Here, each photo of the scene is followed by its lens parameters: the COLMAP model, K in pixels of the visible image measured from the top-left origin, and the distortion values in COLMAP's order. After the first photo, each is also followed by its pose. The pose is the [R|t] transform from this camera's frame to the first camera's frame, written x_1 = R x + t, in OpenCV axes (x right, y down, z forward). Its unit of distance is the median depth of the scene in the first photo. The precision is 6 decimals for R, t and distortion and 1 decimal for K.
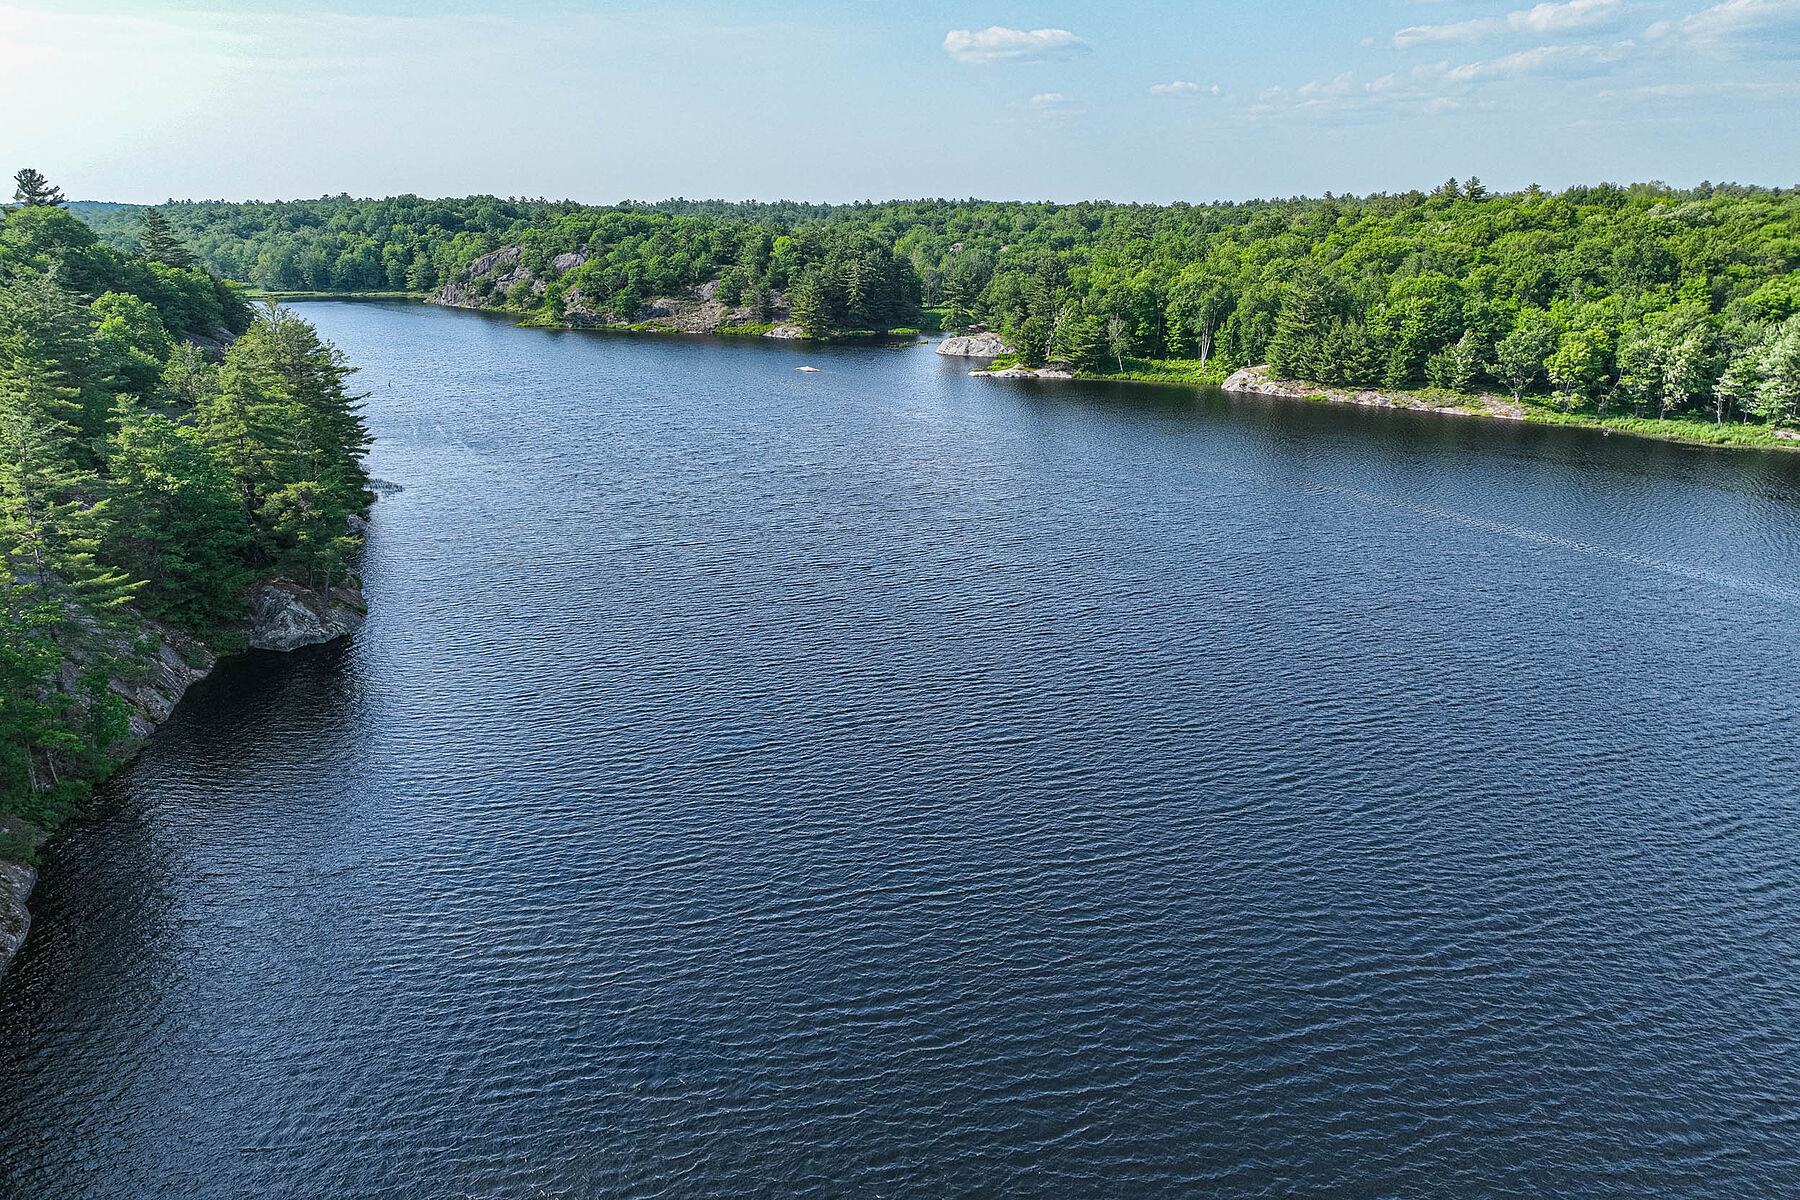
lens RADIAL K [[1272.7, 0, 903.3], [0, 1272.7, 597.9], [0, 0, 1]] dist [-0.006865, 0.027842]
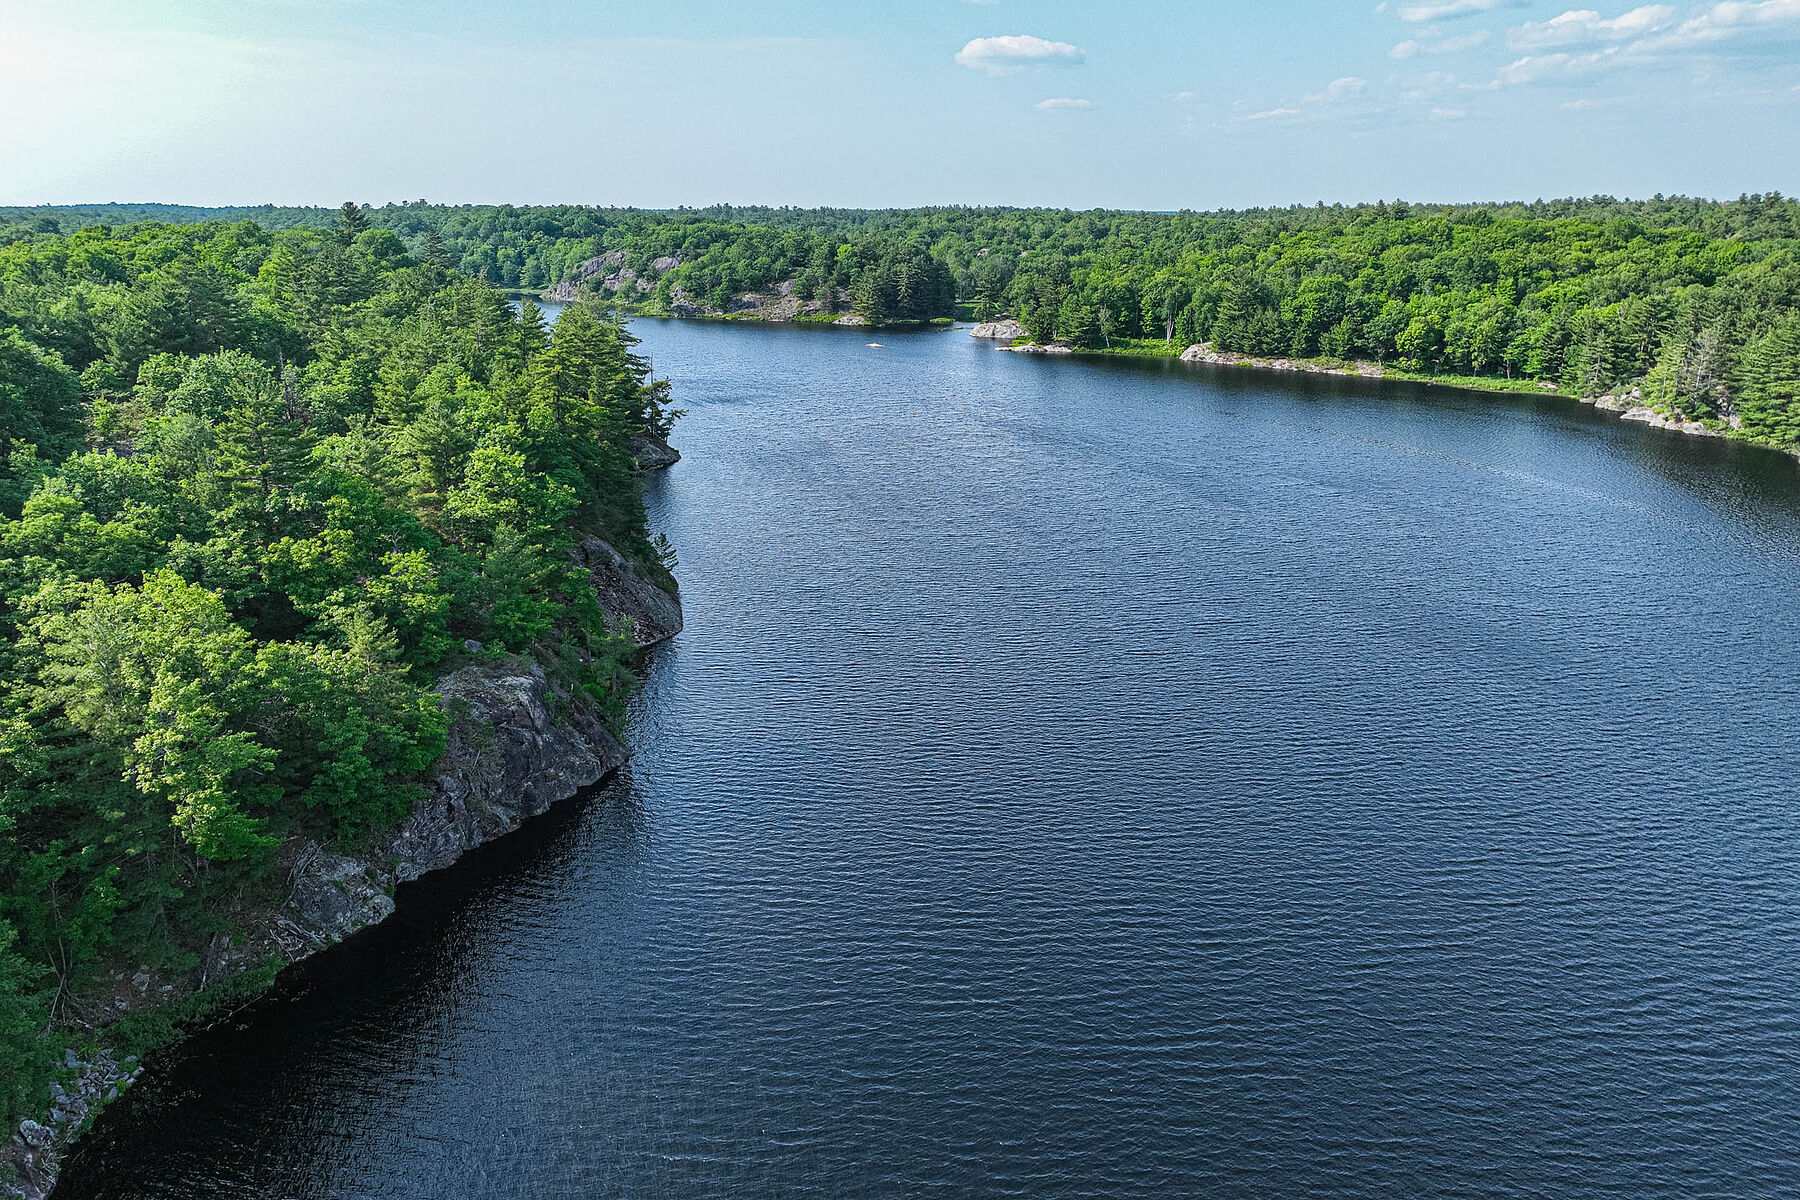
lens RADIAL K [[1272.7, 0, 903.3], [0, 1272.7, 597.9], [0, 0, 1]] dist [-0.006865, 0.027842]
pose [[0.999851, 0.006764, -0.015864, -0.023176], [-0.006770, 0.999977, -0.000324, 0.091251], [0.015861, 0.000432, 0.999874, -0.359806]]
